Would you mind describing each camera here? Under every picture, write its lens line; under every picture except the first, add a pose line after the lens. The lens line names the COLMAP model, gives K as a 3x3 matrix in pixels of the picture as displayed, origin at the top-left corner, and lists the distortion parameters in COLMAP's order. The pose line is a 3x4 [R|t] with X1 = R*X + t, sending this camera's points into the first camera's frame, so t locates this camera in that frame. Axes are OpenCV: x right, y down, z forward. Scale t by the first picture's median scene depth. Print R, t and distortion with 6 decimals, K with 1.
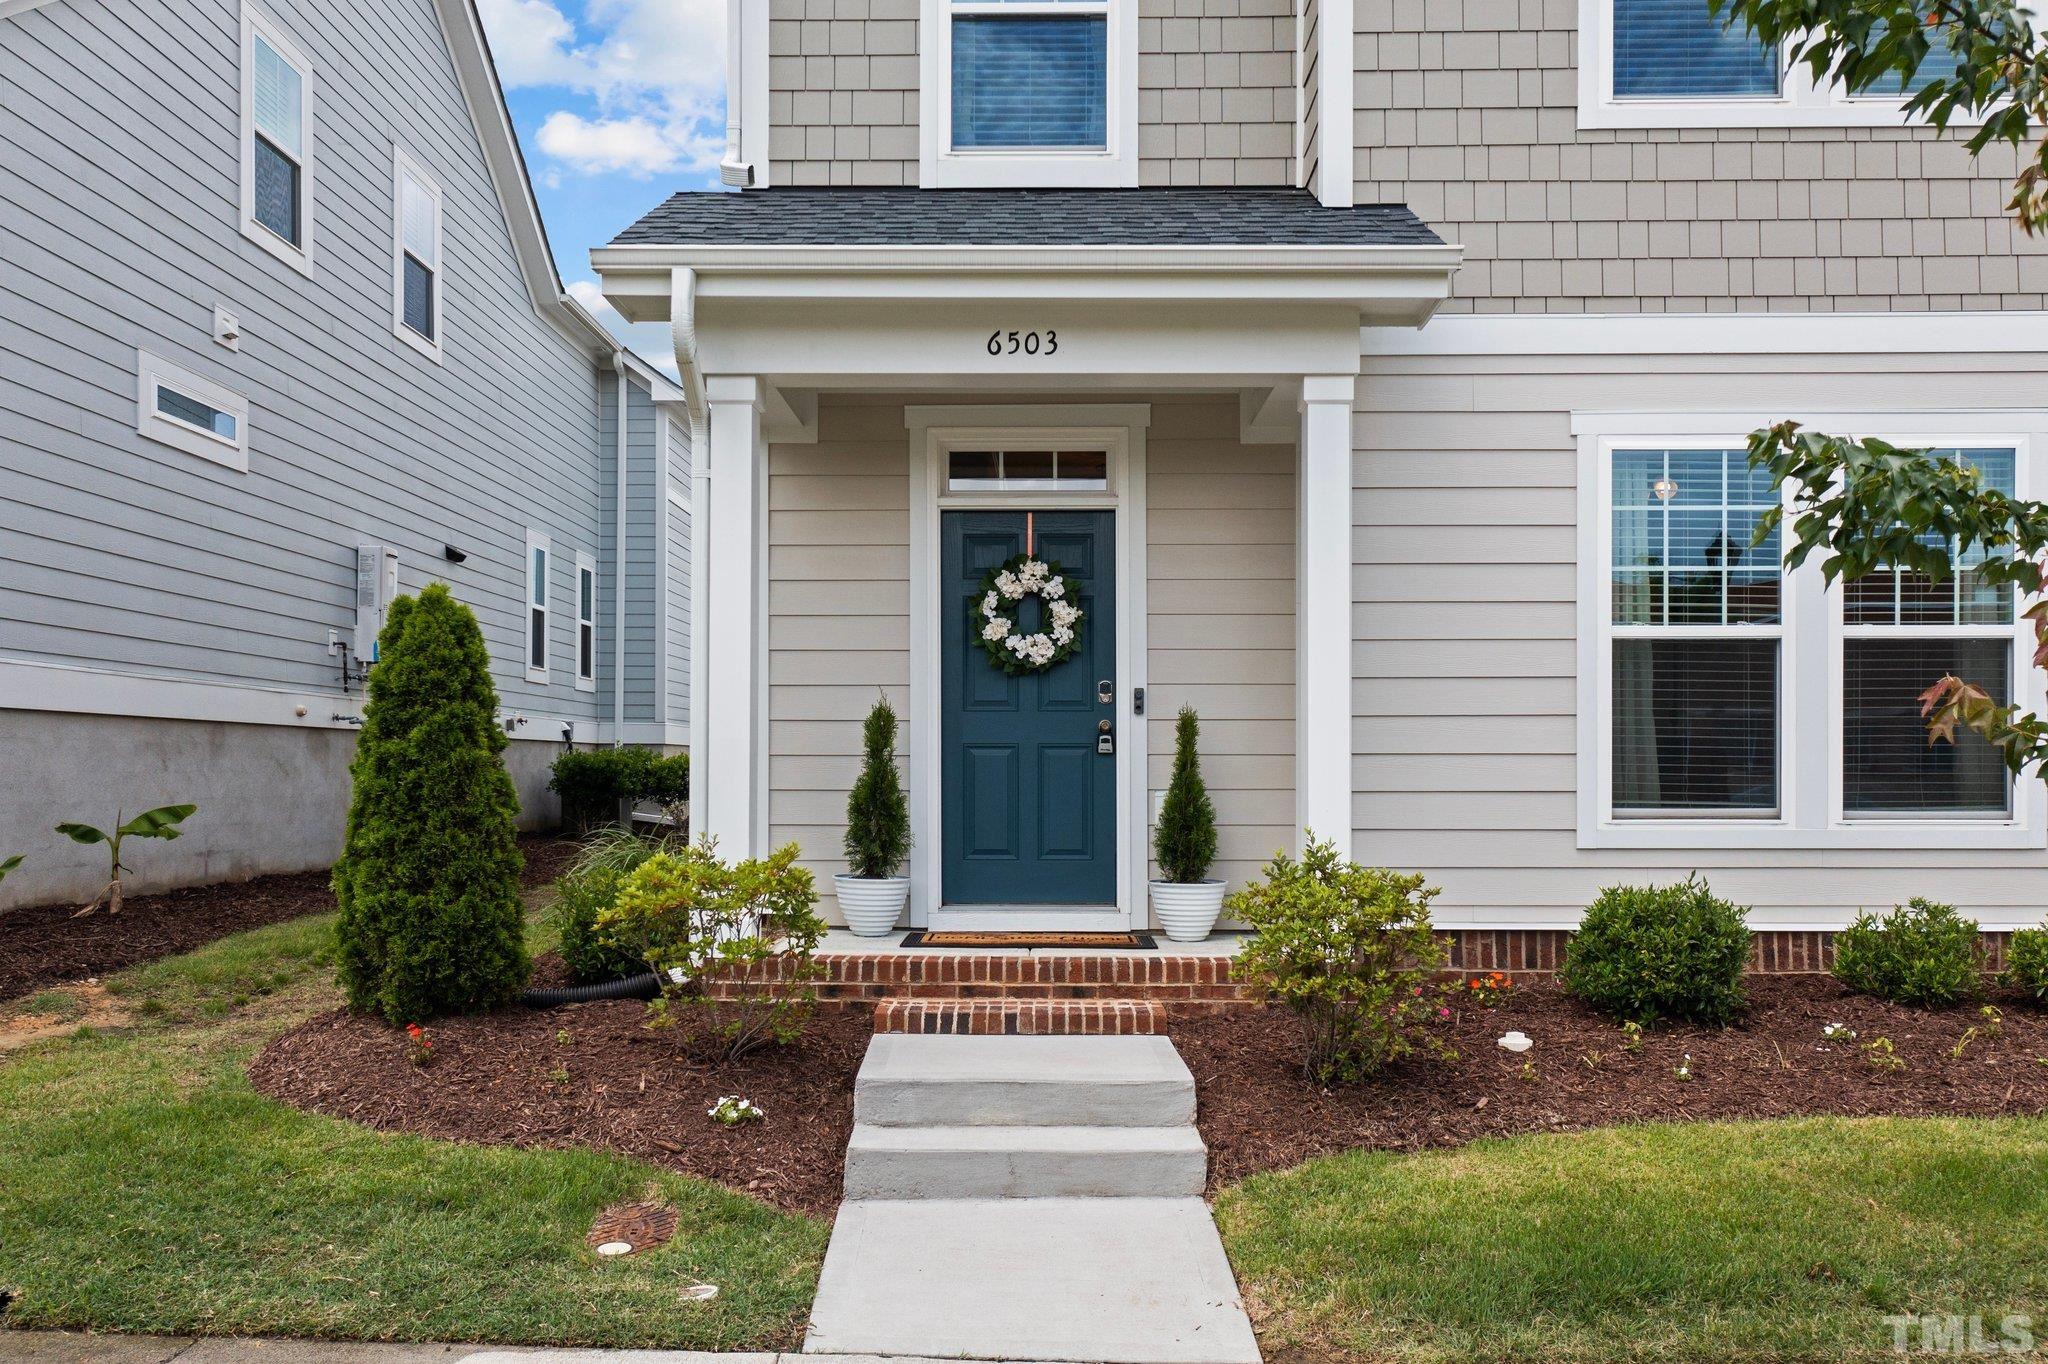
lens RADIAL K [[1674.7, 0, 1028.9], [0, 1674.7, 762.2], [0, 0, 1]] dist [0.007182, -0.002715]
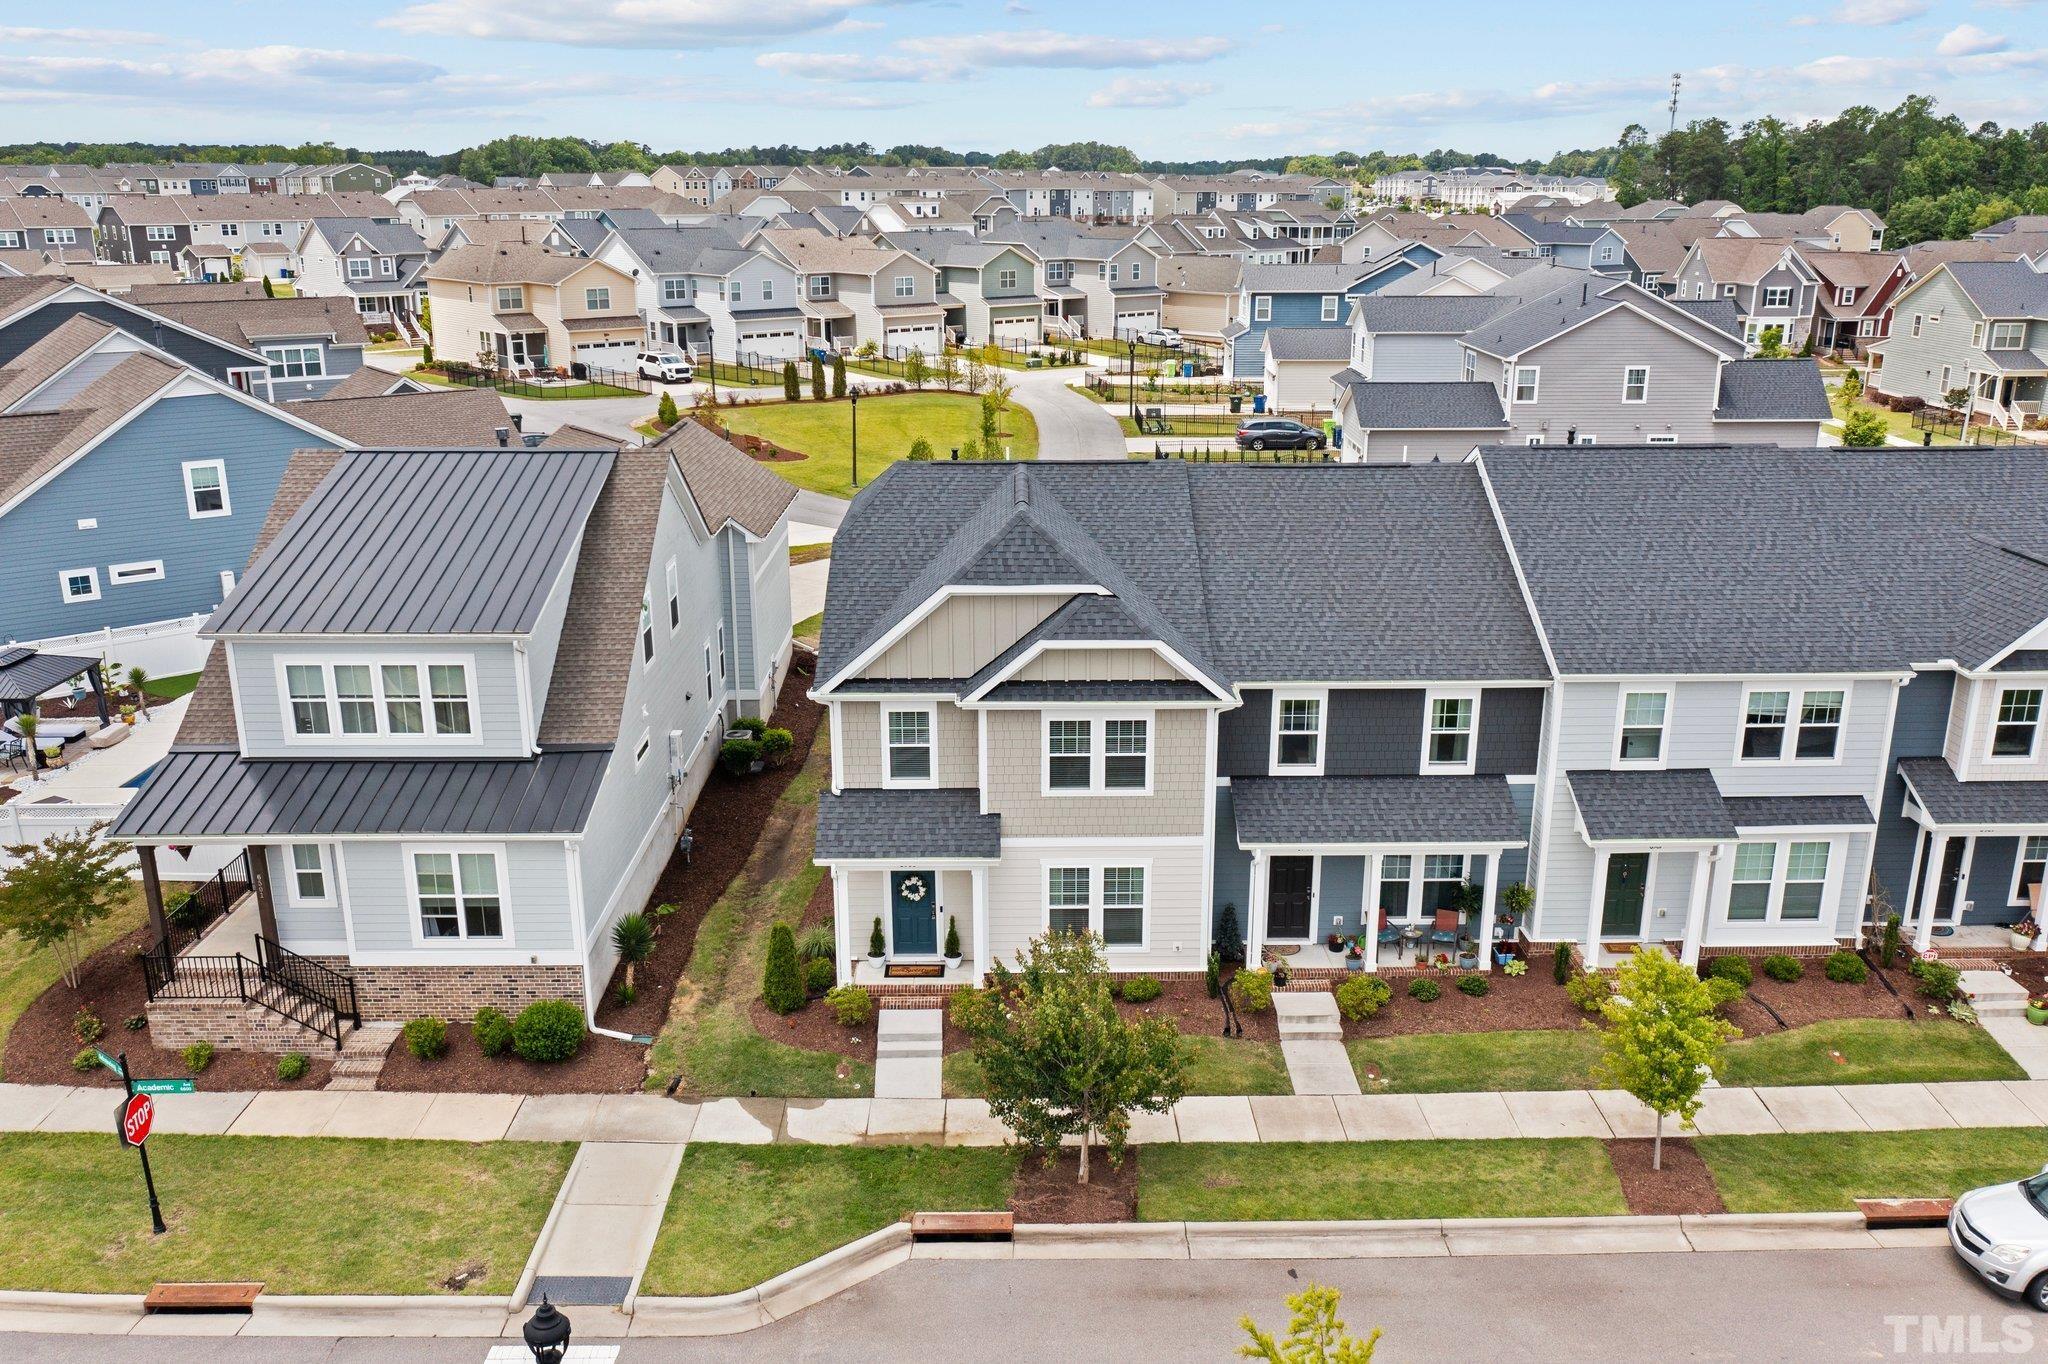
lens RADIAL K [[1674.7, 0, 1039.9], [0, 1674.7, 678.6], [0, 0, 1]] dist [0.007182, -0.002715]
pose [[0.999548, -0.010938, 0.027994, 0.210458], [0.002241, 0.955960, 0.293490, -1.877119], [-0.029971, -0.293294, 0.955552, -2.886989]]
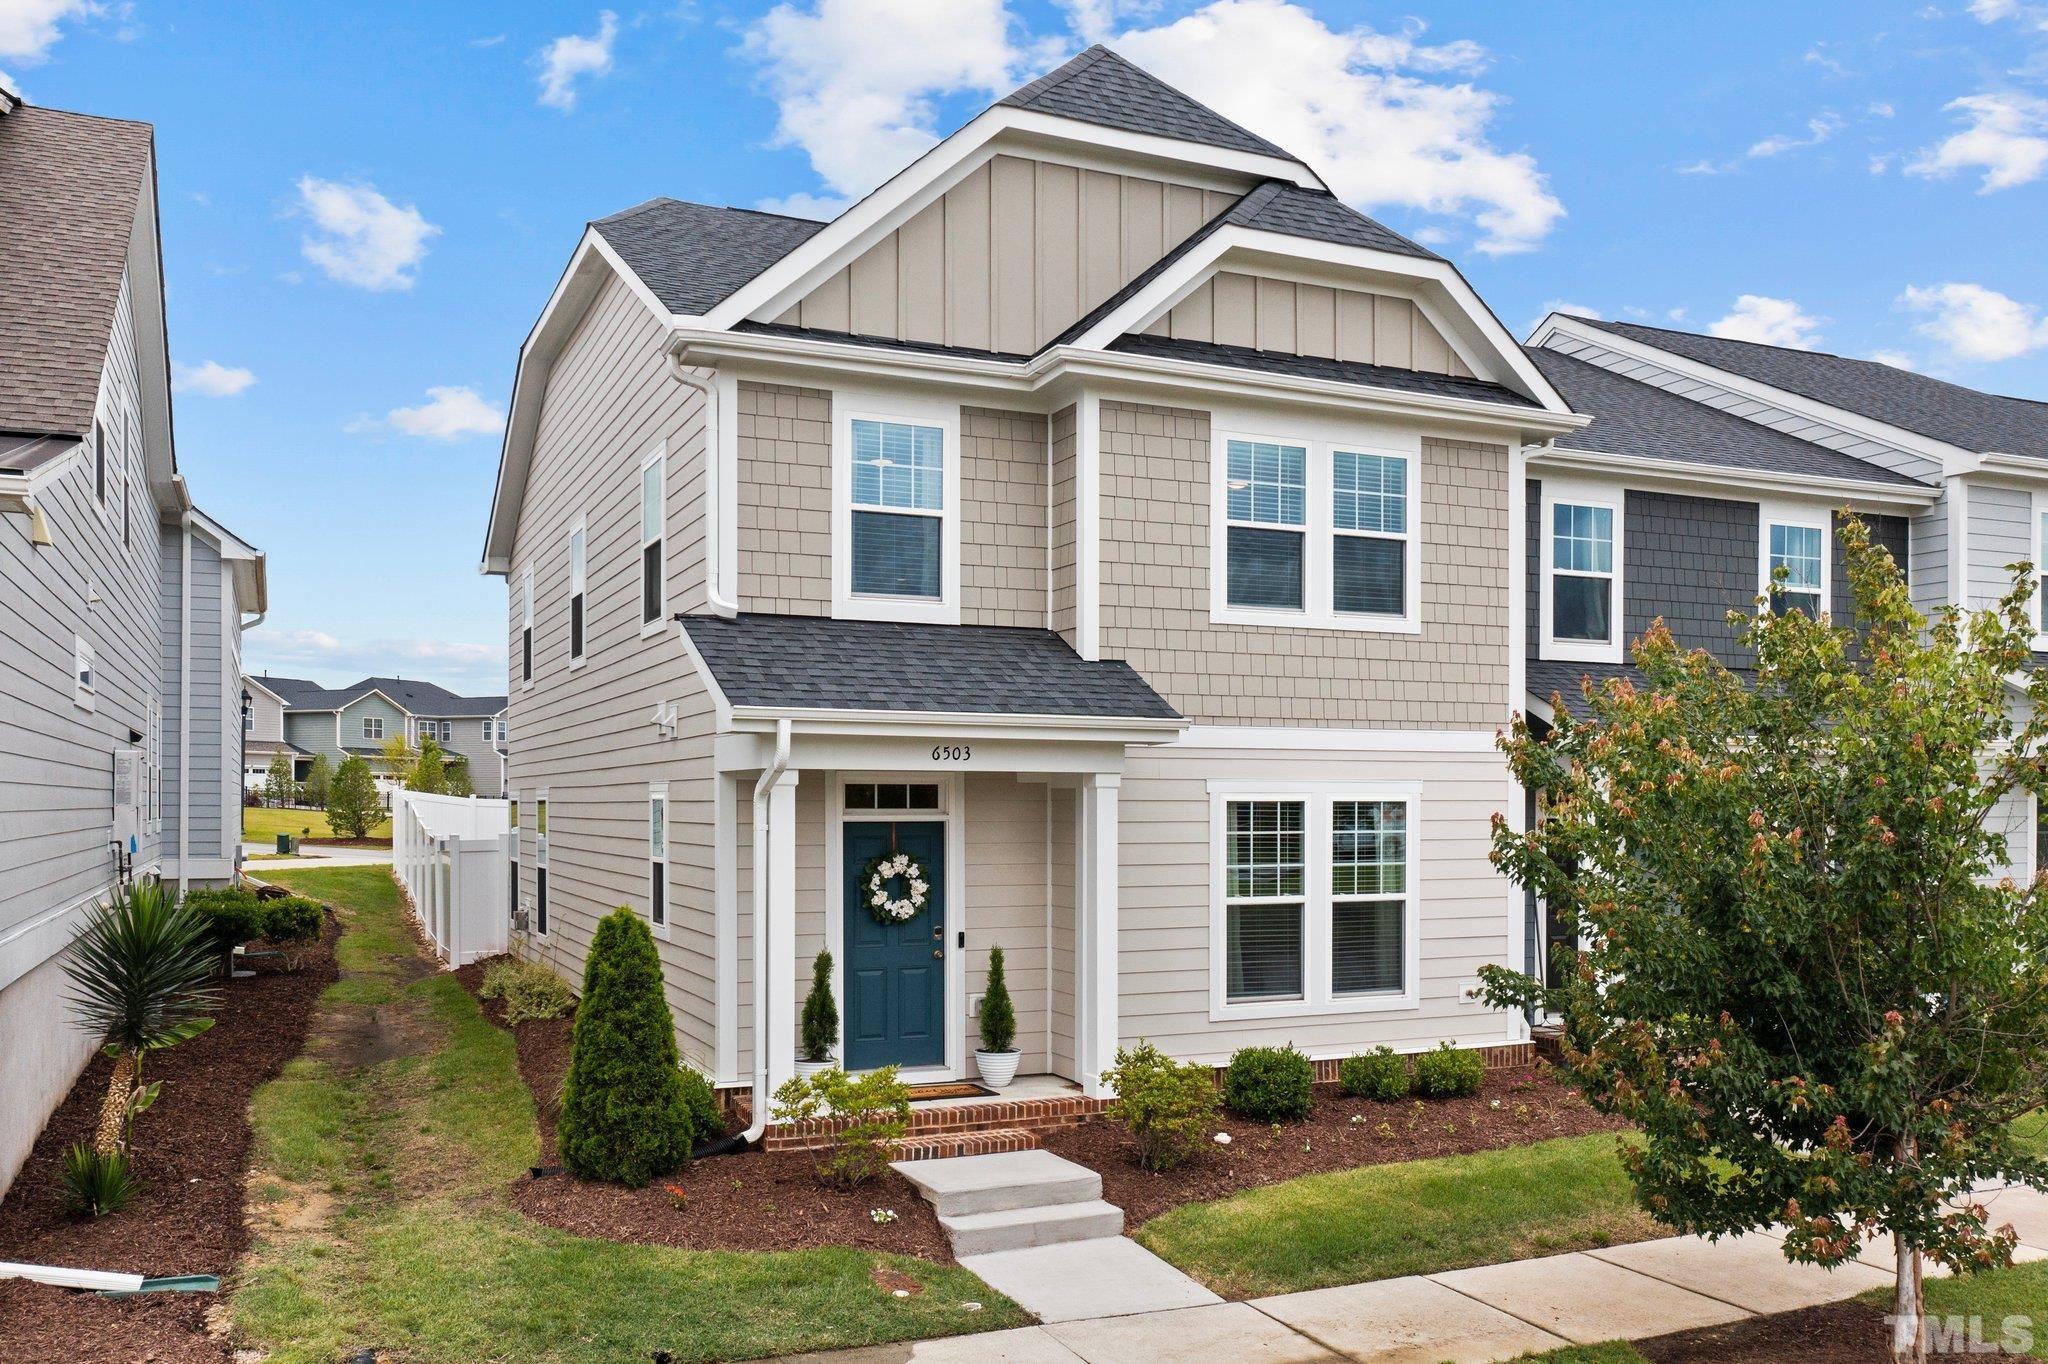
lens RADIAL K [[1674.7, 0, 1041.2], [0, 1674.7, 803.3], [0, 0, 1]] dist [0.007182, -0.002715]
pose [[0.902721, -0.000897, 0.430226, -0.612645], [-0.002380, 0.999972, 0.007078, -0.195676], [-0.430220, -0.007413, 0.902693, -0.550831]]
